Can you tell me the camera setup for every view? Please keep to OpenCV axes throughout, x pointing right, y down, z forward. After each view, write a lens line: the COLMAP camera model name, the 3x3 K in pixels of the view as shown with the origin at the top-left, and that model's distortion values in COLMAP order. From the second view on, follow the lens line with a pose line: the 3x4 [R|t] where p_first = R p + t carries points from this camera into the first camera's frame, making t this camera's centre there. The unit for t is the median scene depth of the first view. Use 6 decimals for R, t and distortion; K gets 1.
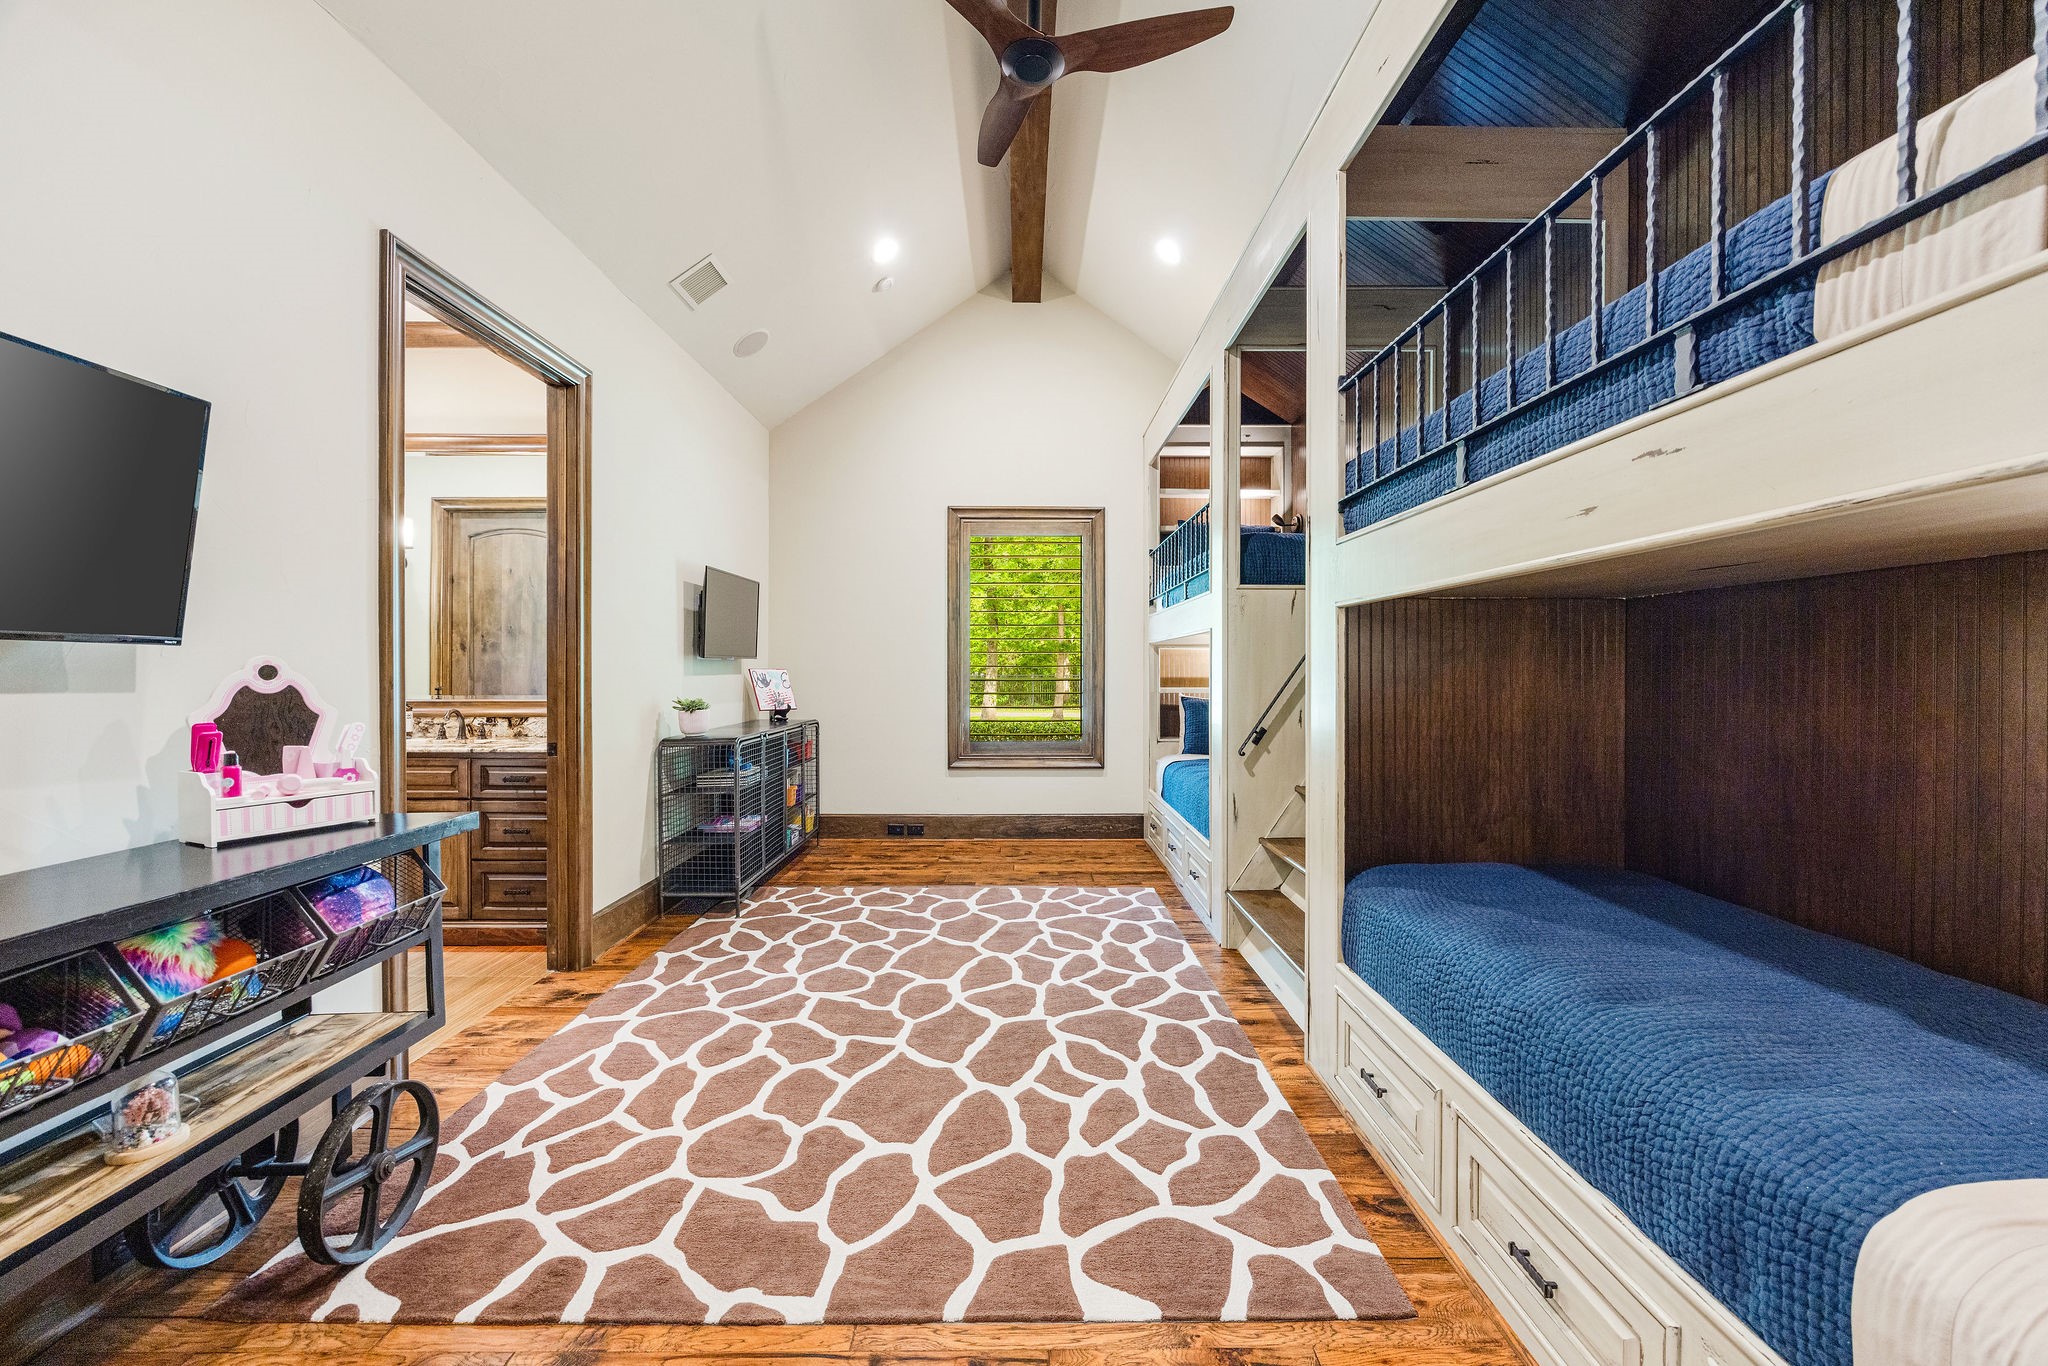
lens RADIAL K [[777.4, 0, 1022.4], [0, 777.4, 677.2], [0, 0, 1]] dist [-0.006206, -0.000346]
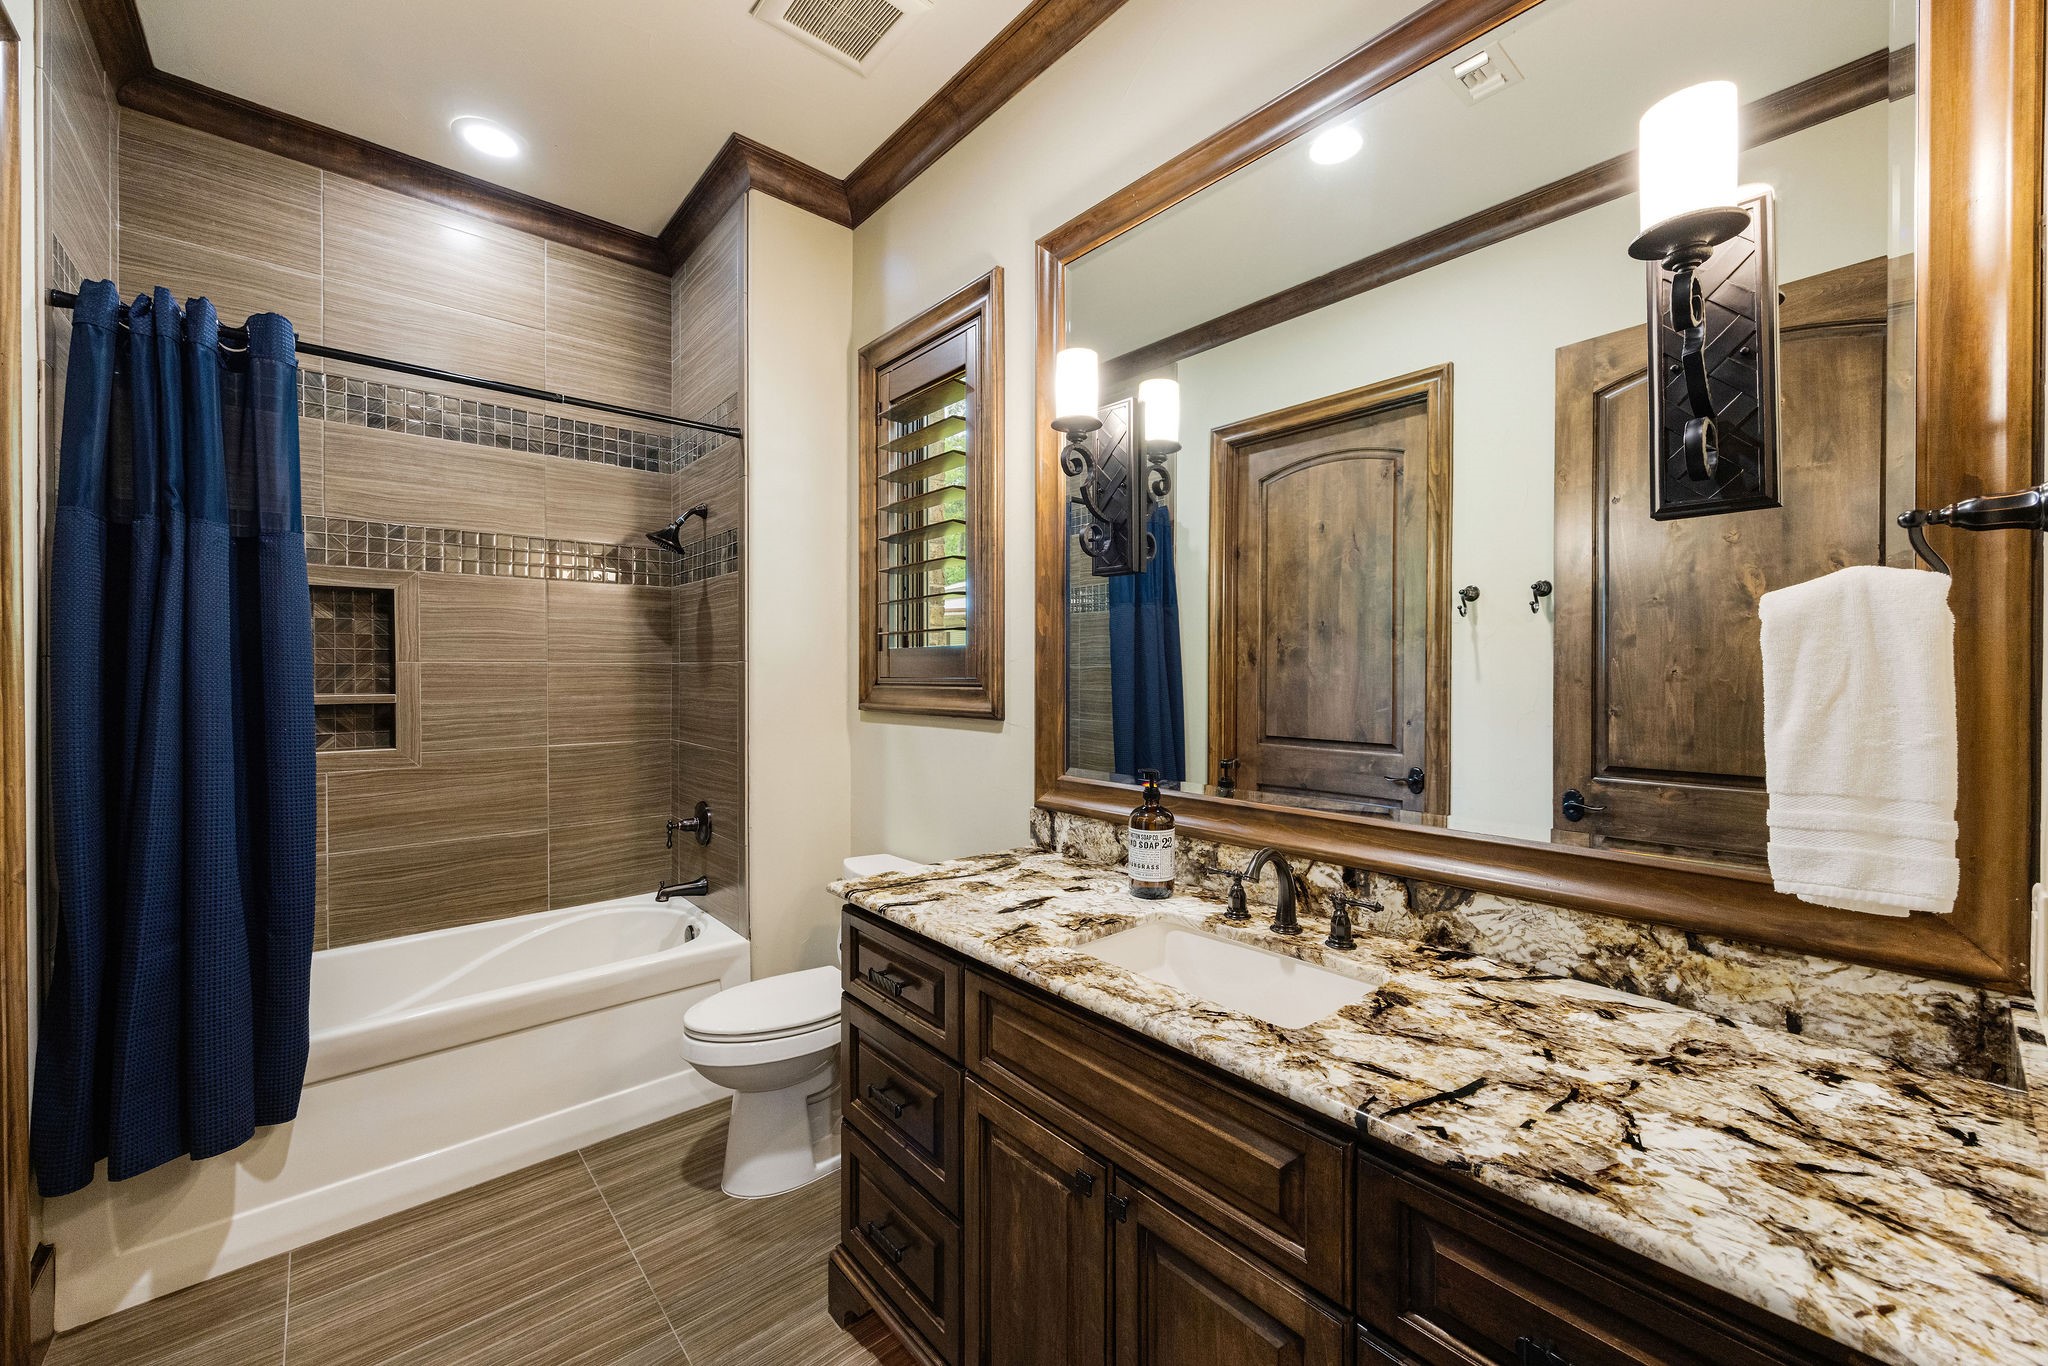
lens RADIAL K [[777.4, 0, 1029.2], [0, 777.4, 677.8], [0, 0, 1]] dist [-0.006206, -0.000346]
pose [[0.638385, 0.003608, -0.769708, -0.350976], [-0.006063, 0.999982, -0.000341, -0.021501], [0.769693, 0.004885, 0.638395, 0.456874]]
